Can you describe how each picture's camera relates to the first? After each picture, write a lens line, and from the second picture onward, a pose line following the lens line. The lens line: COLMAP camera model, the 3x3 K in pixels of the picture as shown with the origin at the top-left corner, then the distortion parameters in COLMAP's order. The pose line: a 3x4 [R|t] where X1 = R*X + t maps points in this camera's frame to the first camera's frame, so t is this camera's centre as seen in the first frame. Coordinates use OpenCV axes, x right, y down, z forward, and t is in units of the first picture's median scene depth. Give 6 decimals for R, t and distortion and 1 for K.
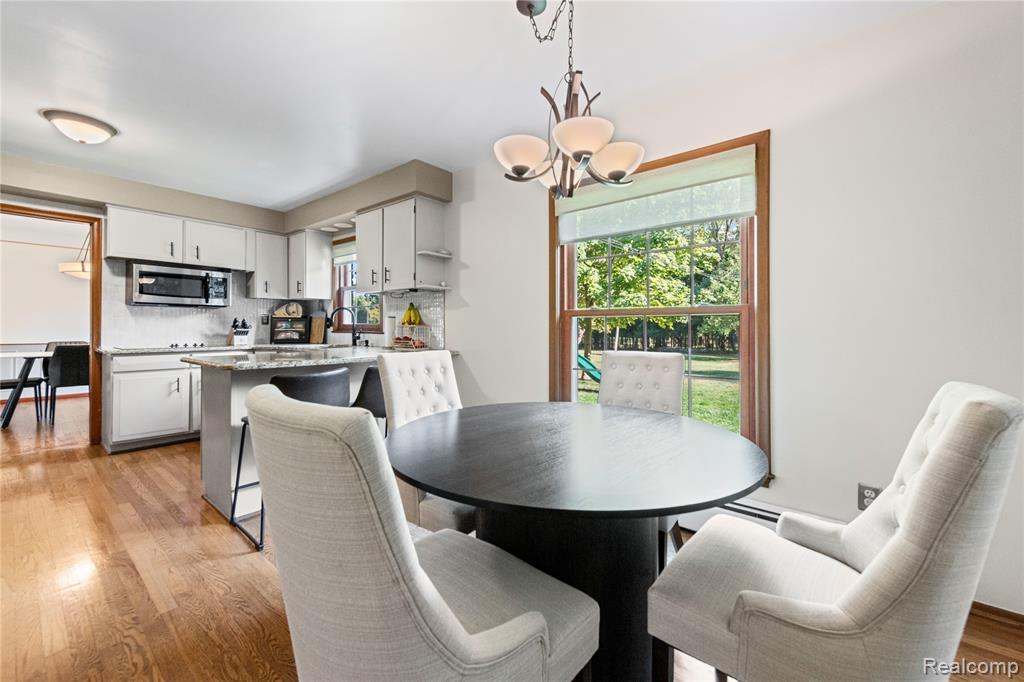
lens RADIAL K [[406.6, 0, 516.9], [0, 406.6, 333.2], [0, 0, 1]] dist [0.000402, -0.000145]
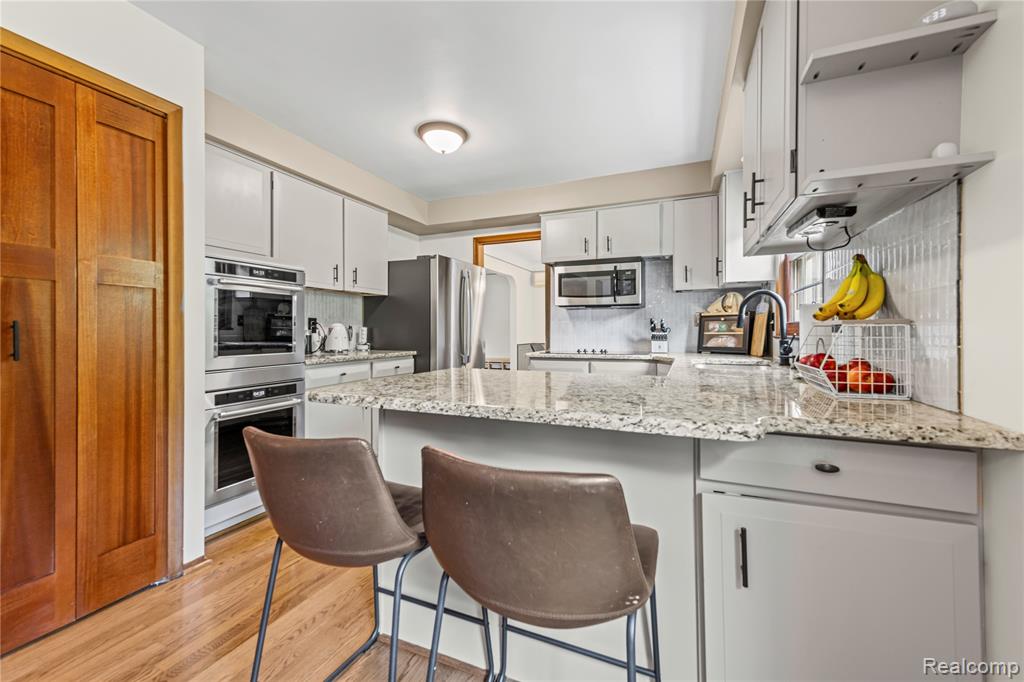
lens RADIAL K [[406.6, 0, 516.9], [0, 406.6, 333.2], [0, 0, 1]] dist [0.000402, -0.000145]
pose [[0.281796, 0.000108, -0.959474, -0.012944], [-0.005495, 0.999984, -0.001502, -0.006423], [0.959459, 0.005696, 0.281792, 0.536730]]
